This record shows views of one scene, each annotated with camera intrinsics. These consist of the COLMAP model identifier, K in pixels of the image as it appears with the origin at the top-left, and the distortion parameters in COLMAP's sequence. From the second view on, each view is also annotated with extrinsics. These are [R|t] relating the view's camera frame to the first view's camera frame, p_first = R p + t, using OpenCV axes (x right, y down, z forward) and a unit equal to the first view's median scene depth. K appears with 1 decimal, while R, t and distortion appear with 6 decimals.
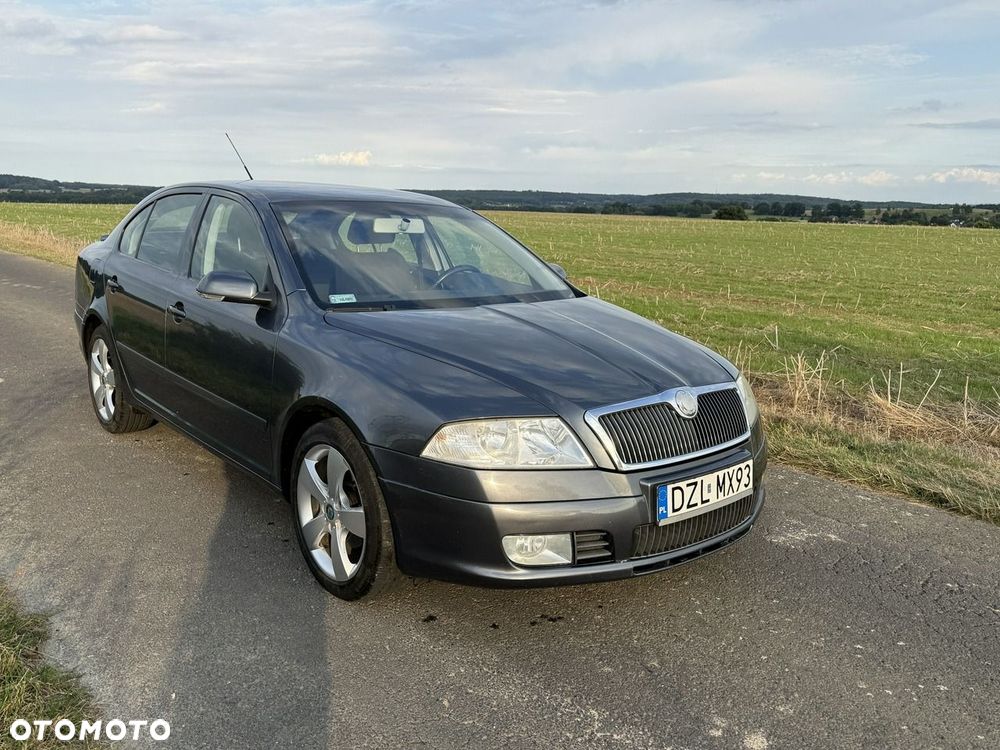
lens RADIAL K [[833.6, 0, 490.4], [0, 833.6, 372.7], [0, 0, 1]] dist [0.074331, -0.097900]
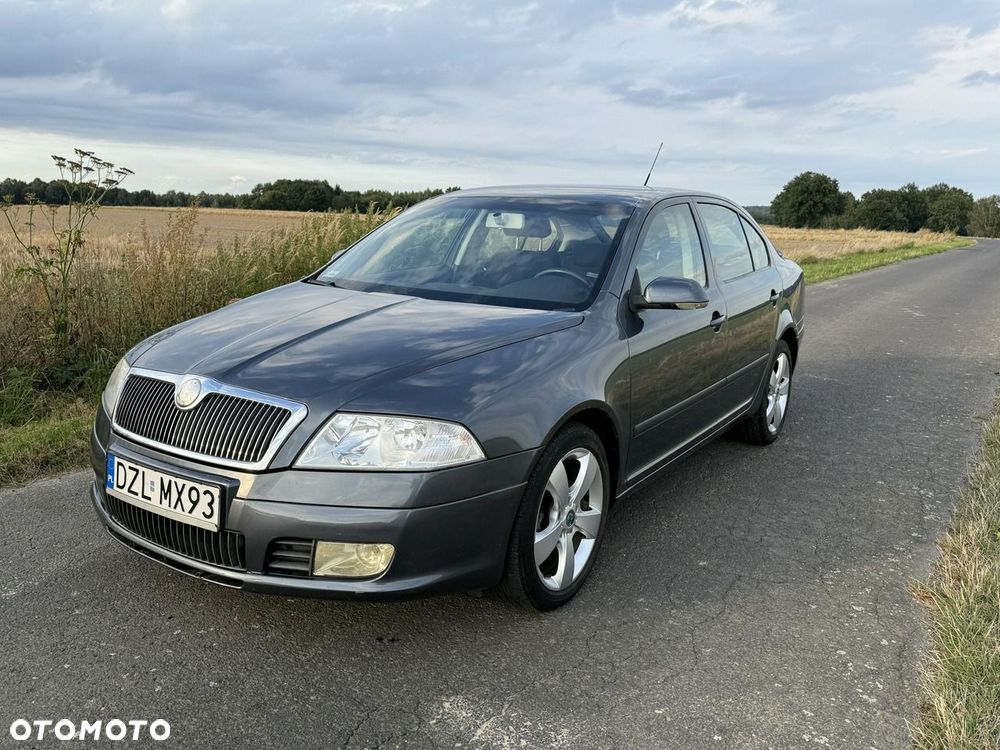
lens RADIAL K [[833.6, 0, 491.7], [0, 833.6, 378.0], [0, 0, 1]] dist [0.074331, -0.097900]
pose [[0.276019, 0.177845, -0.944555, 1.178286], [-0.217394, 0.968817, 0.118886, -0.156937], [0.936244, 0.172526, 0.306074, 1.038846]]
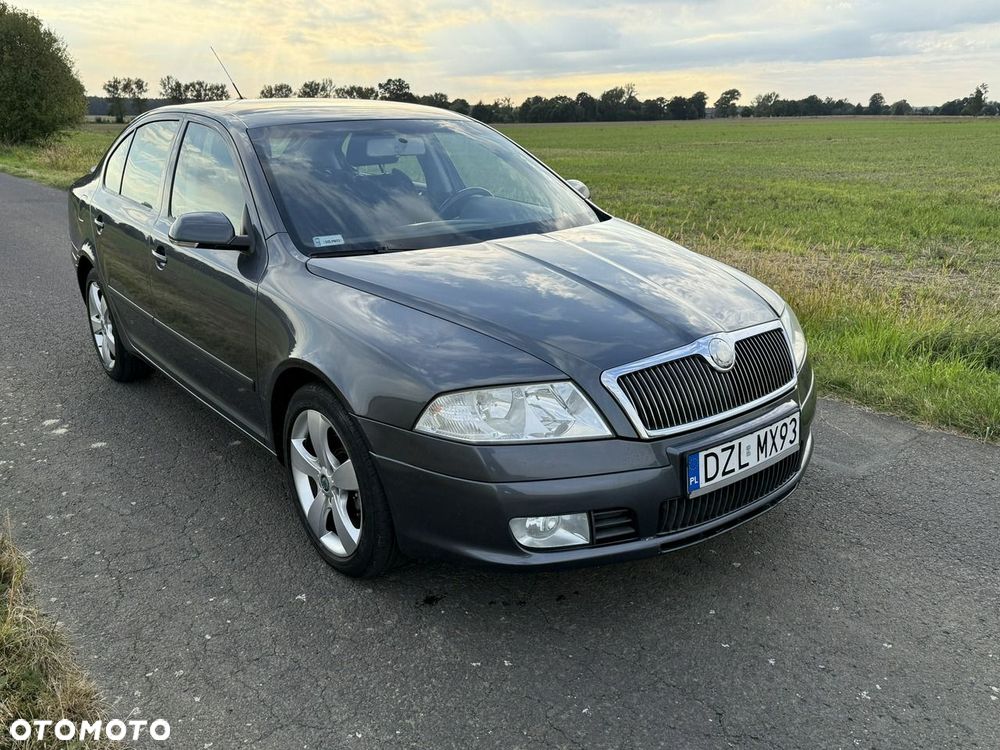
lens RADIAL K [[833.6, 0, 490.1], [0, 833.6, 387.1], [0, 0, 1]] dist [0.074331, -0.097900]
pose [[0.998076, -0.033877, -0.051925, 0.040238], [0.040537, 0.990272, 0.133108, -0.054388], [0.046911, -0.134957, 0.989740, 0.131469]]
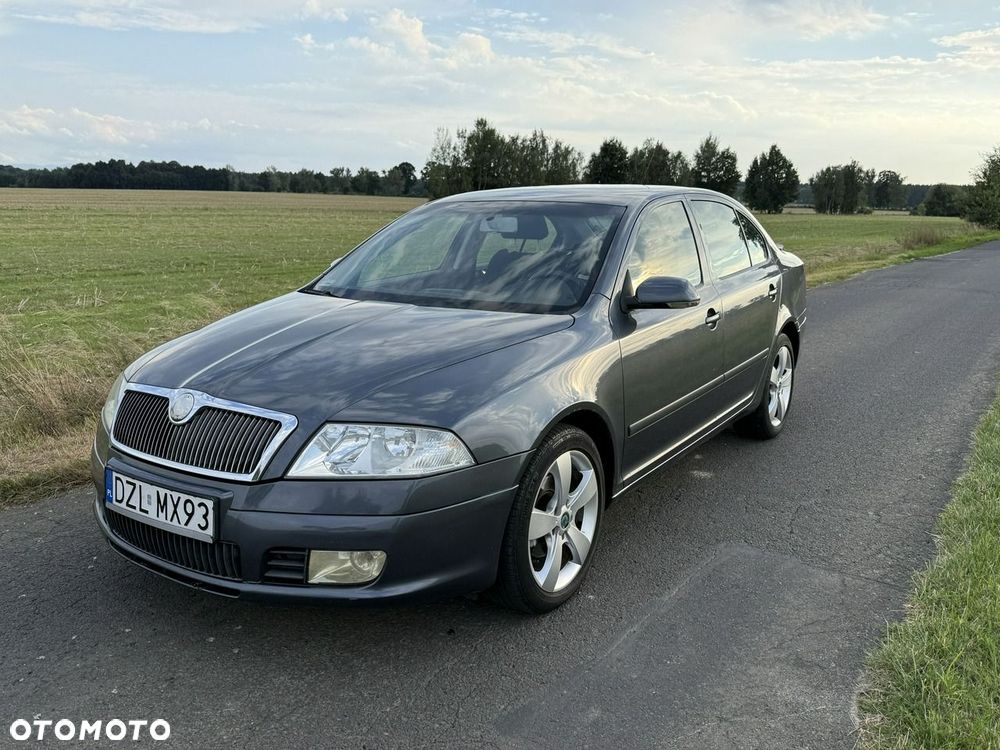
lens RADIAL K [[833.6, 0, 499.7], [0, 833.6, 384.3], [0, 0, 1]] dist [0.074331, -0.097900]
pose [[0.269809, 0.177526, -0.946408, 1.195652], [-0.187706, 0.973700, 0.129133, -0.170875], [0.944441, 0.142805, 0.296035, 1.065175]]
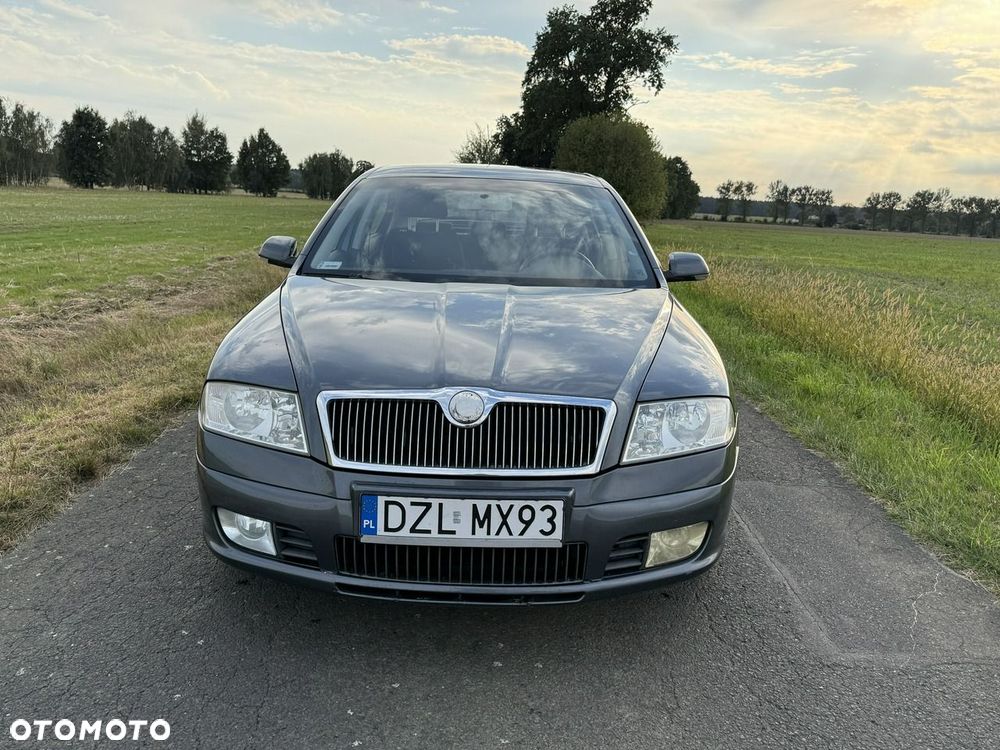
lens RADIAL K [[833.6, 0, 515.7], [0, 833.6, 388.0], [0, 0, 1]] dist [0.074331, -0.097900]
pose [[0.768644, 0.141009, -0.623941, 0.766998], [-0.139609, 0.988867, 0.051495, -0.028516], [0.624256, 0.047527, 0.779773, 0.421385]]
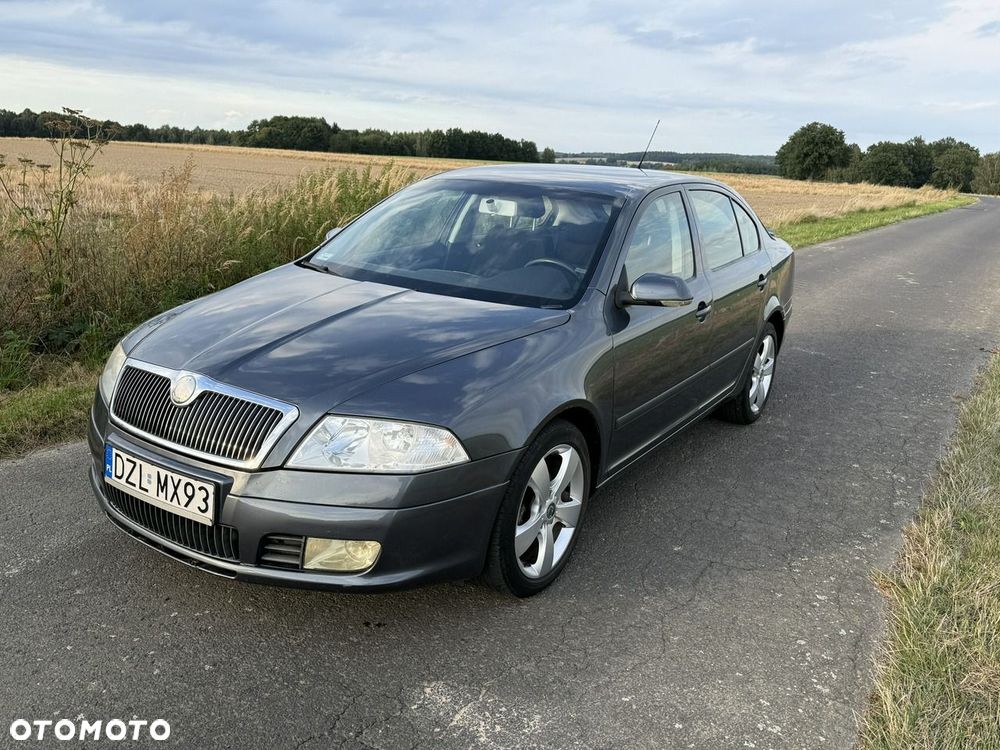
lens RADIAL K [[833.6, 0, 498.6], [0, 833.6, 384.0], [0, 0, 1]] dist [0.074331, -0.097900]
pose [[0.282043, 0.250592, -0.926097, 1.200985], [-0.239877, 0.953046, 0.184830, -0.225886], [0.928930, 0.170019, 0.328911, 1.029623]]
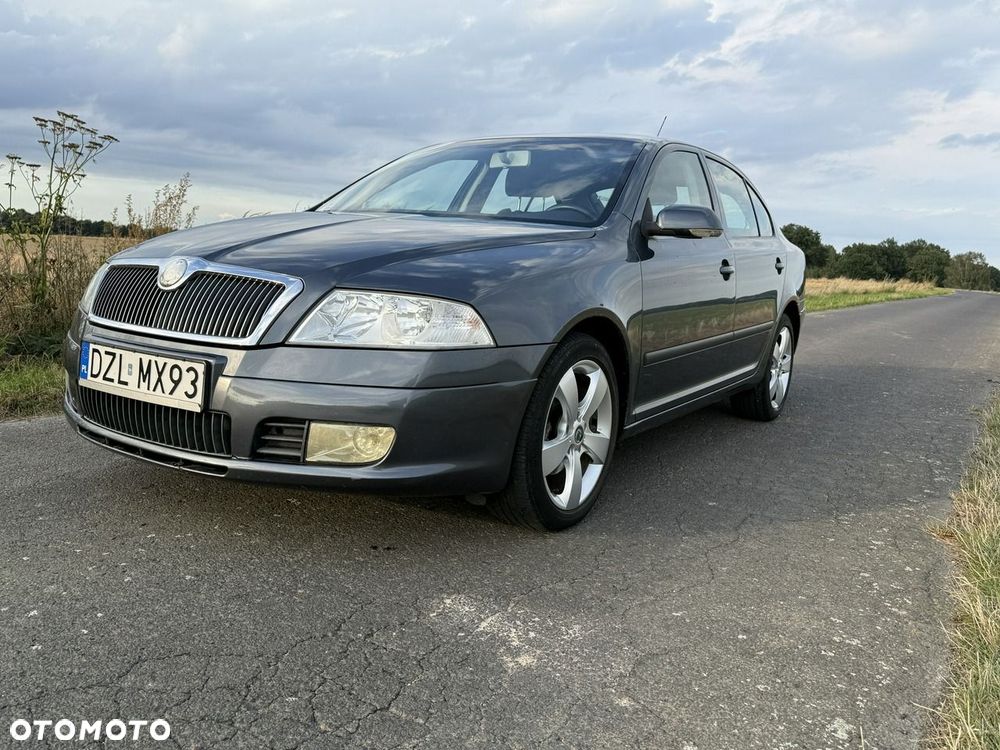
lens RADIAL K [[833.6, 0, 507.1], [0, 833.6, 381.2], [0, 0, 1]] dist [0.074331, -0.097900]
pose [[0.305557, 0.137395, -0.942209, 1.142725], [-0.241271, 0.968412, 0.062972, 0.008572], [0.921099, 0.208087, 0.329055, 1.065400]]
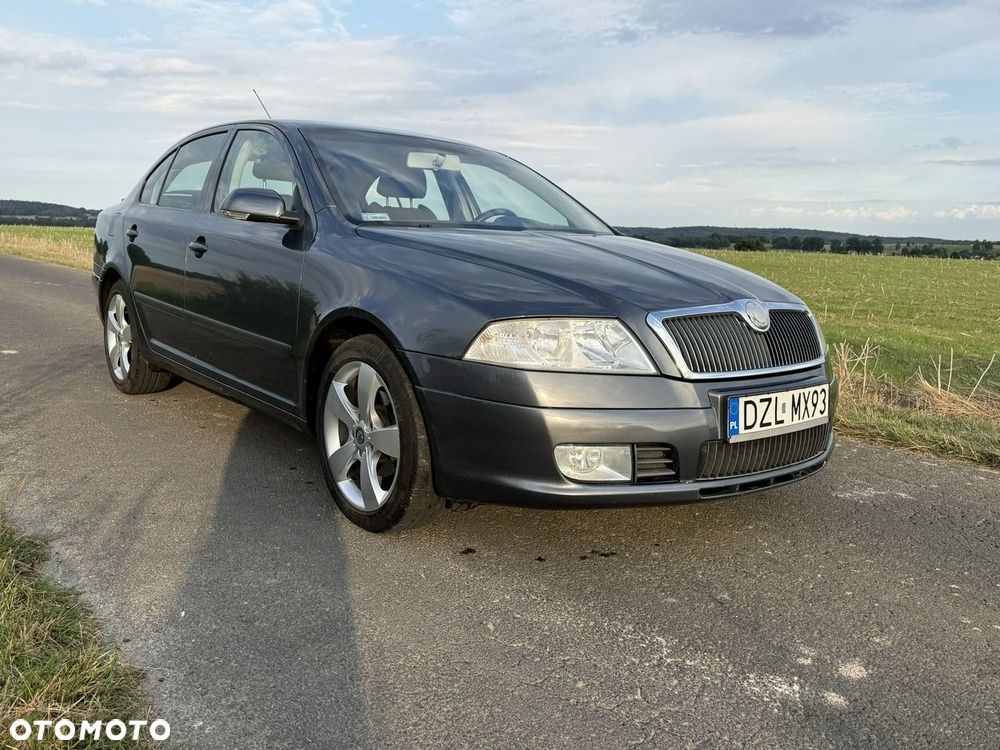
lens RADIAL K [[833.6, 0, 493.7], [0, 833.6, 370.8], [0, 0, 1]] dist [0.074331, -0.097900]
pose [[0.999762, 0.014586, -0.016236, -0.034070], [-0.015174, 0.999211, -0.036700, 0.135205], [0.015688, 0.036937, 0.999194, 0.097600]]
